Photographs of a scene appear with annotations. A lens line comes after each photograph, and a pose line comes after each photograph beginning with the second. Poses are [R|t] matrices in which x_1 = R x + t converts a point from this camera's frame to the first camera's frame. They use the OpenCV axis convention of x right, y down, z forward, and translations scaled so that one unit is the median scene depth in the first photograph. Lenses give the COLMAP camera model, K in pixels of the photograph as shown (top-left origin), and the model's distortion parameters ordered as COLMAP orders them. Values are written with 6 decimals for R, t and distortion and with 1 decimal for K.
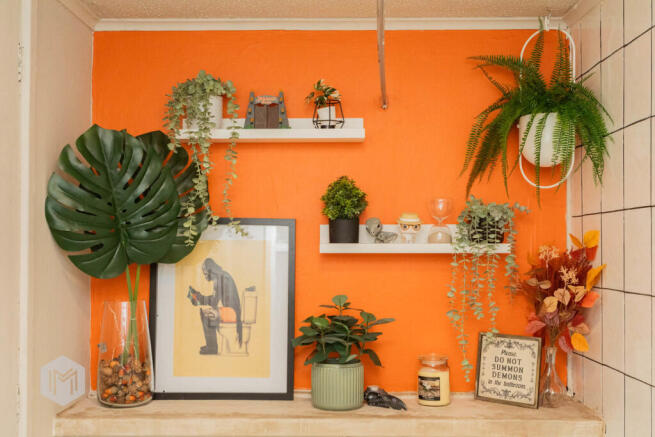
lens RADIAL K [[743.2, 0, 327.5], [0, 743.2, 218.5], [0, 0, 1]] dist [-0.010483, -0.016909]
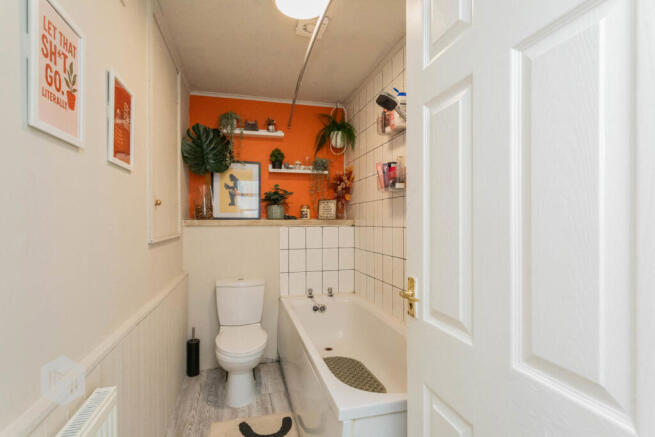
lens RADIAL K [[329.6, 0, 327.5], [0, 329.6, 218.5], [0, 0, 1]] dist [0.000324, 0.000044]
pose [[0.962921, -0.005032, 0.269736, -0.151225], [0.002826, 0.999959, 0.008568, 0.232256], [-0.269769, -0.007488, 0.962896, -0.410505]]
